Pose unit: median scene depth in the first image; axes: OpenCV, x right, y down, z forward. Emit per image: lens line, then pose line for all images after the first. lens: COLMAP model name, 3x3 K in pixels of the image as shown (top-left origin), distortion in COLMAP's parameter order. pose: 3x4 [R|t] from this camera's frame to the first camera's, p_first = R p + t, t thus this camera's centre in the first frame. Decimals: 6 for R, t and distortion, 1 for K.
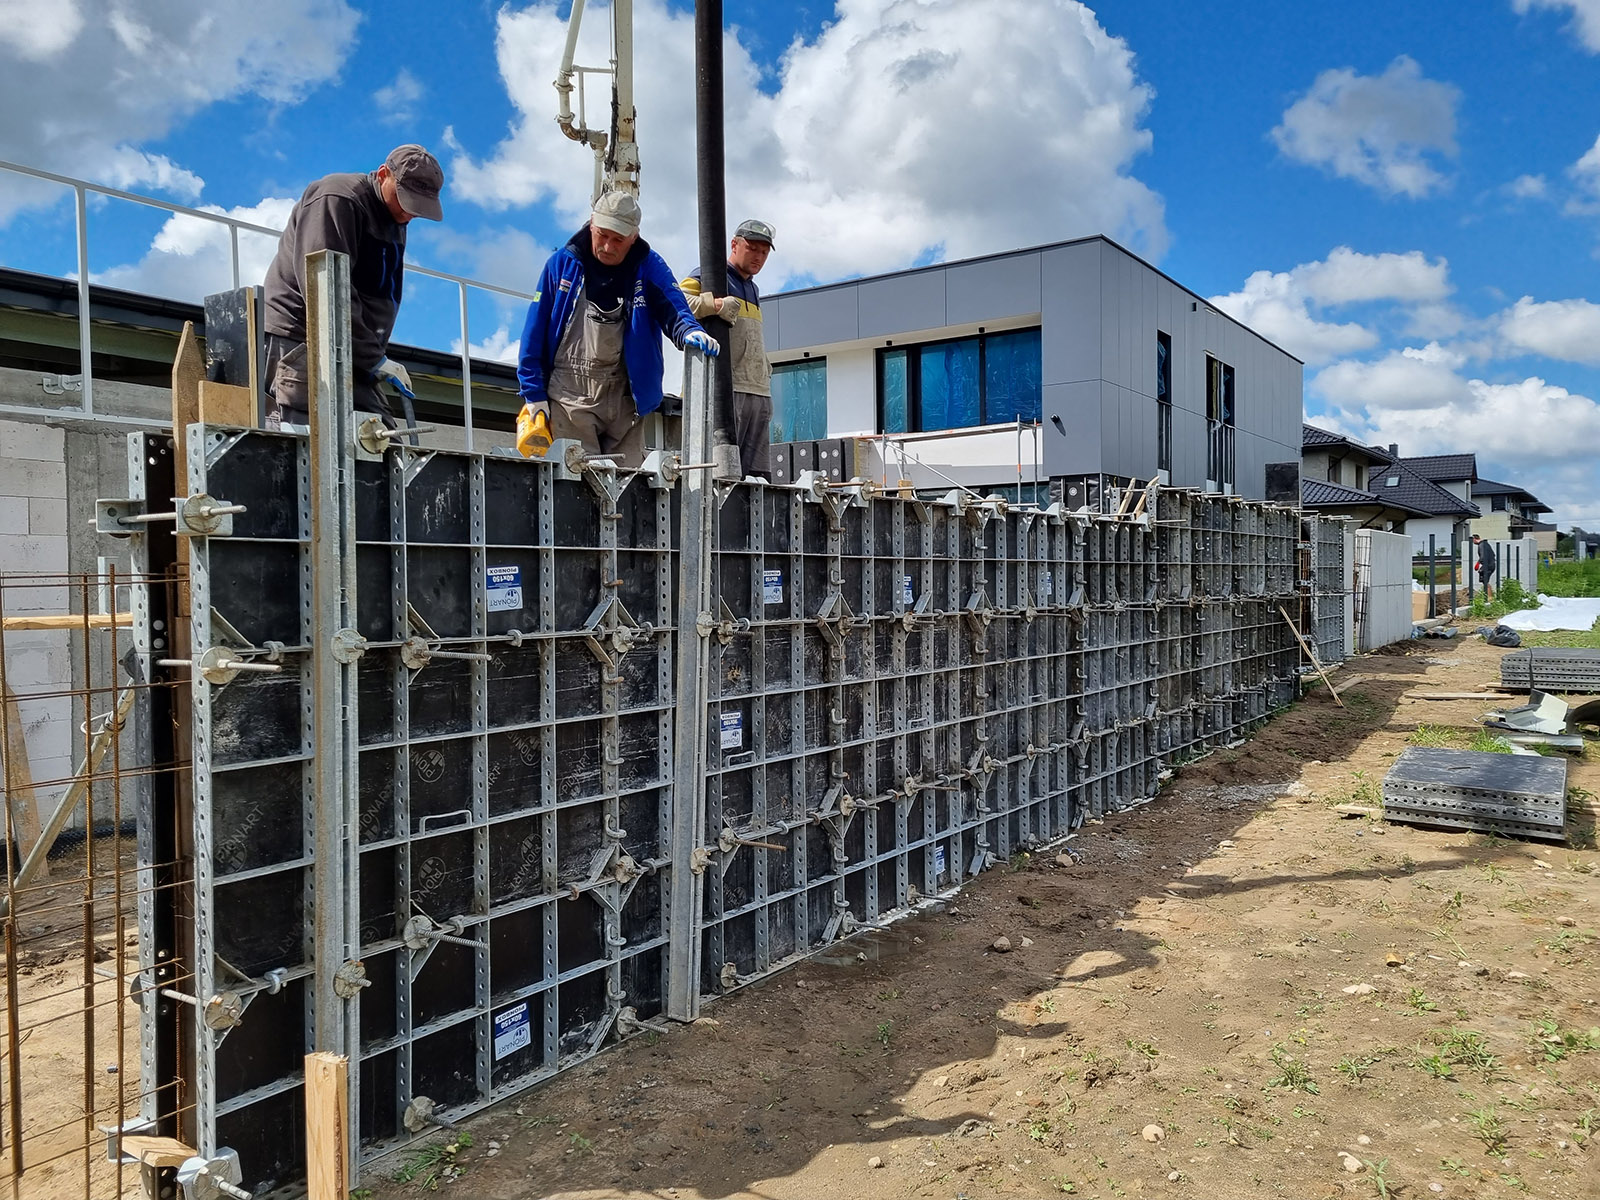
lens RADIAL K [[1202.9, 0, 811.1], [0, 1202.9, 602.2], [0, 0, 1]] dist [0.067293, -0.031483]
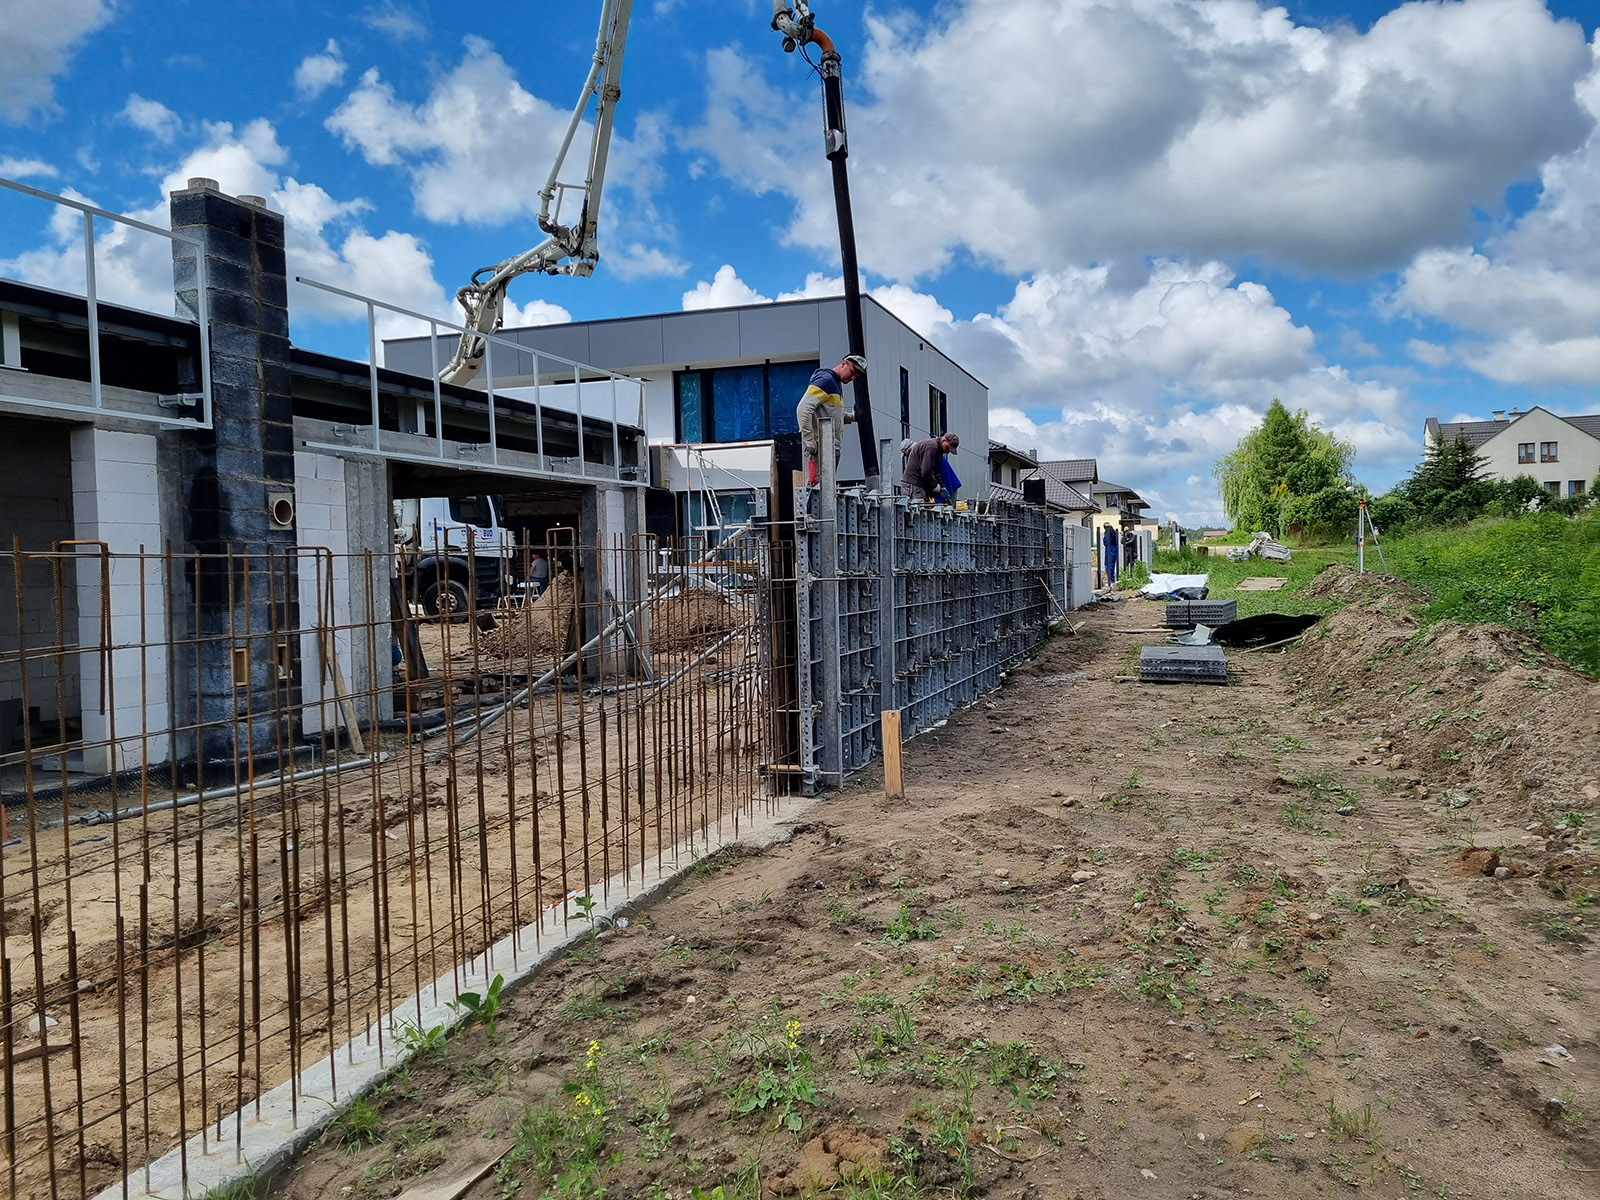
lens RADIAL K [[1202.9, 0, 804.4], [0, 1202.9, 586.2], [0, 0, 1]] dist [0.067293, -0.031483]
pose [[0.964110, -0.015485, 0.265052, -0.162996], [0.017477, 0.999834, -0.005159, 0.011253], [-0.264928, 0.009607, 0.964220, -0.204954]]
